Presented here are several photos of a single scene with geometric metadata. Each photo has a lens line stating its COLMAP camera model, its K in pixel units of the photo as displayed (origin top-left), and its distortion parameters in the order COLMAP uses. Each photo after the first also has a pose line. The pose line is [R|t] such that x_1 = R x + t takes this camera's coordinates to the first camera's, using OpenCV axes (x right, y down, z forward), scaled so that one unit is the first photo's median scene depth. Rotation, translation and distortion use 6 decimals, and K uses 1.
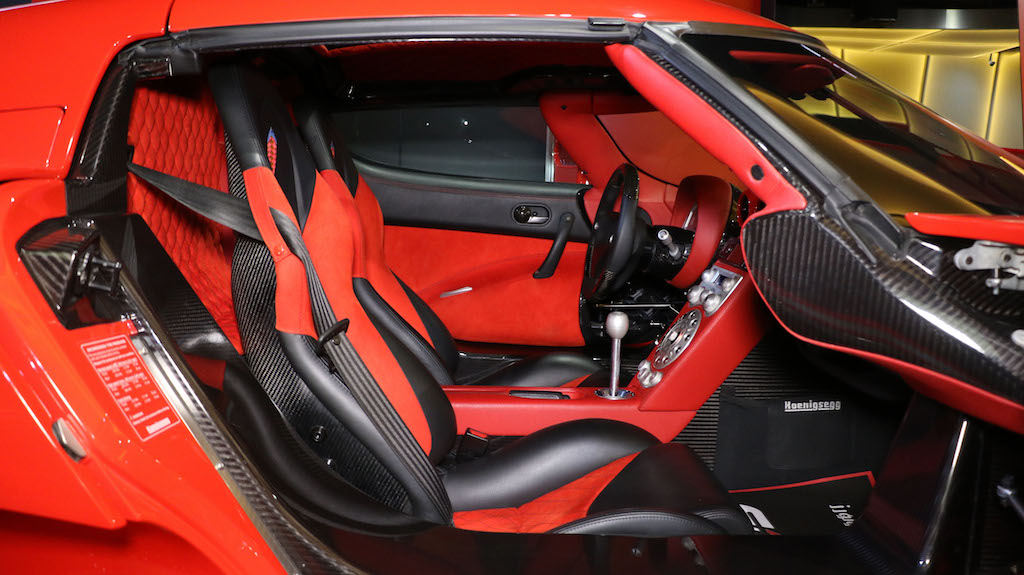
lens RADIAL K [[820.0, 0, 512.0], [0, 820.0, 287.5], [0, 0, 1]] dist [-0.189425, 0.120284]
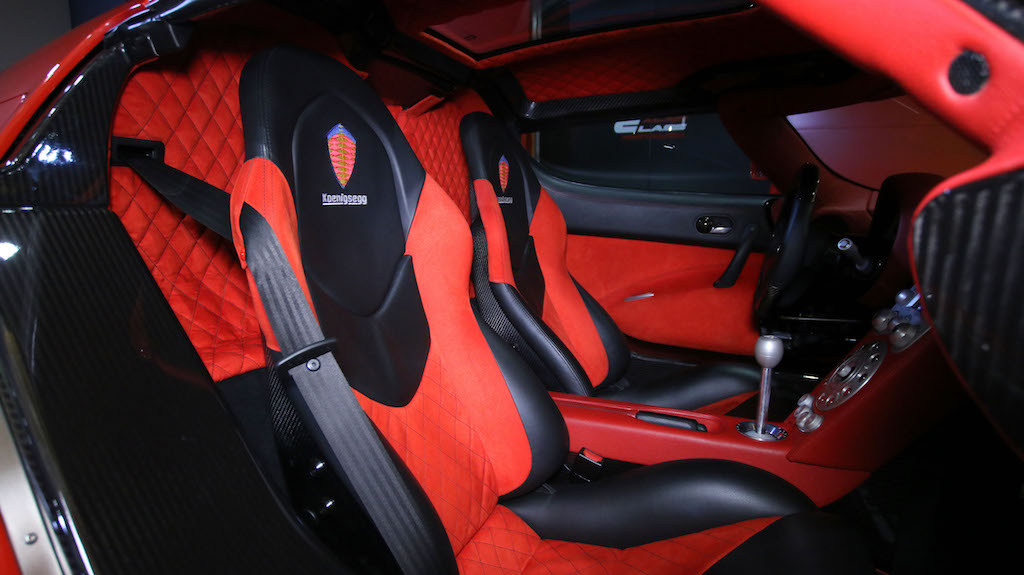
lens RADIAL K [[528.8, 0, 540.9], [0, 528.8, 299.4], [0, 0, 1]] dist [-0.002143, -0.000590]
pose [[0.910410, 0.051411, -0.410500, 0.133472], [-0.037310, 0.998408, 0.042293, -0.021146], [0.412021, -0.023188, 0.910879, 0.399374]]
